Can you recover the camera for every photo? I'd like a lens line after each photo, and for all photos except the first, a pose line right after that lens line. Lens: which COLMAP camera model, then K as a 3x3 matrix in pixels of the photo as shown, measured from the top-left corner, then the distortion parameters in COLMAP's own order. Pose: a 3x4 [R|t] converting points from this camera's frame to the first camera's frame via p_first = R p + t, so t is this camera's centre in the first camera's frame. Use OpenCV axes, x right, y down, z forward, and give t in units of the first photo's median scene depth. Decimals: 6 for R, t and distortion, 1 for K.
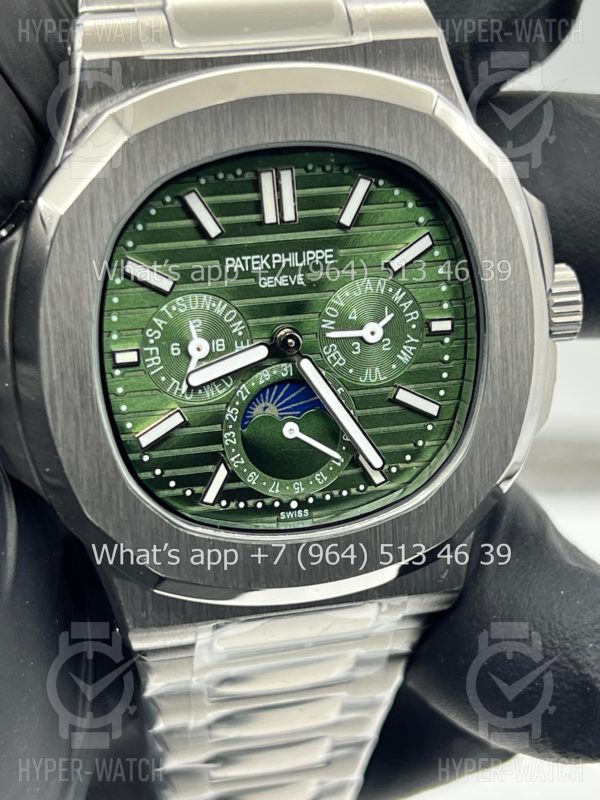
lens RADIAL K [[1805.8, 0, 300.0], [0, 1805.8, 400.0], [0, 0, 1]] dist [0.179872, -0.032354]
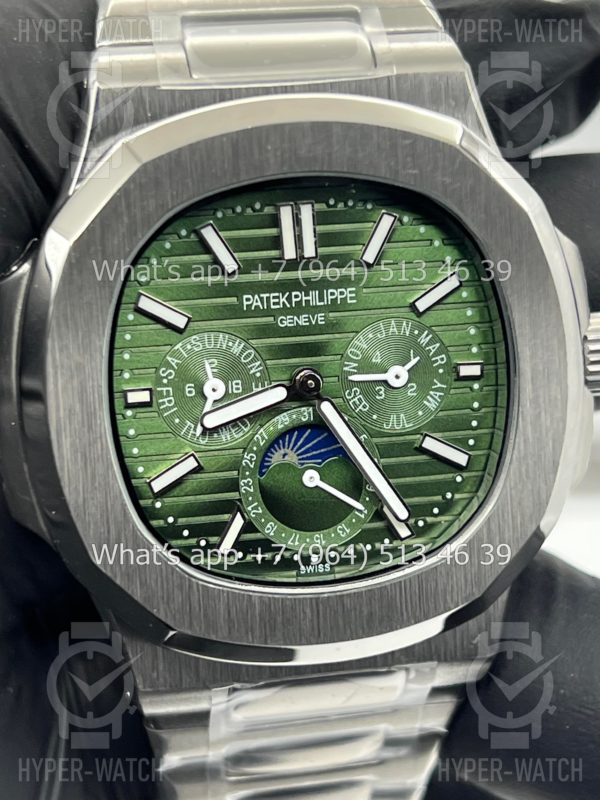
lens RADIAL K [[1805.8, 0, 300.0], [0, 1805.8, 400.0], [0, 0, 1]] dist [0.179872, -0.032354]
pose [[0.999252, 0.002404, -0.038597, 0.025926], [-0.006336, 0.994756, -0.102079, 0.073708], [0.038150, 0.102247, 0.994027, 0.051236]]
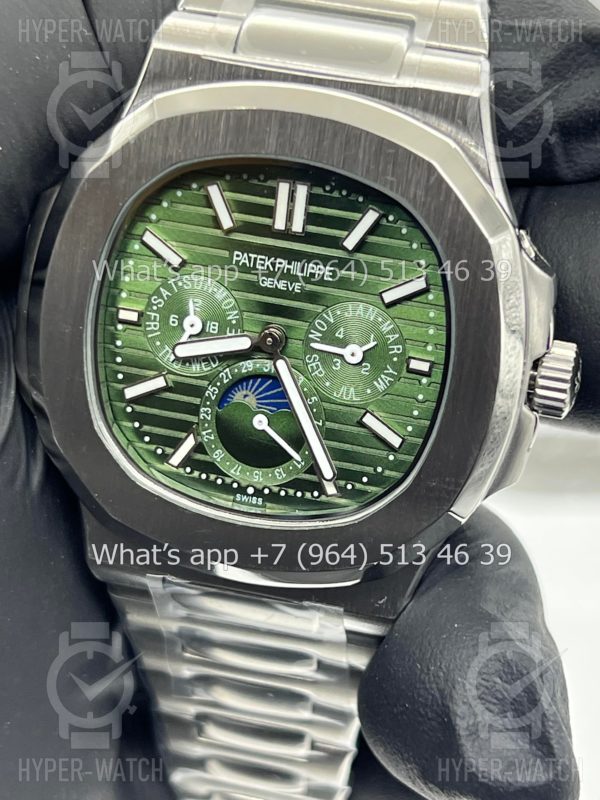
lens RADIAL K [[1805.8, 0, 300.0], [0, 1805.8, 400.0], [0, 0, 1]] dist [0.179872, -0.032354]
pose [[0.895686, 0.262656, -0.358828, 0.404333], [-0.273387, 0.961664, 0.021508, -0.025810], [0.350721, 0.078834, 0.933156, 0.000730]]
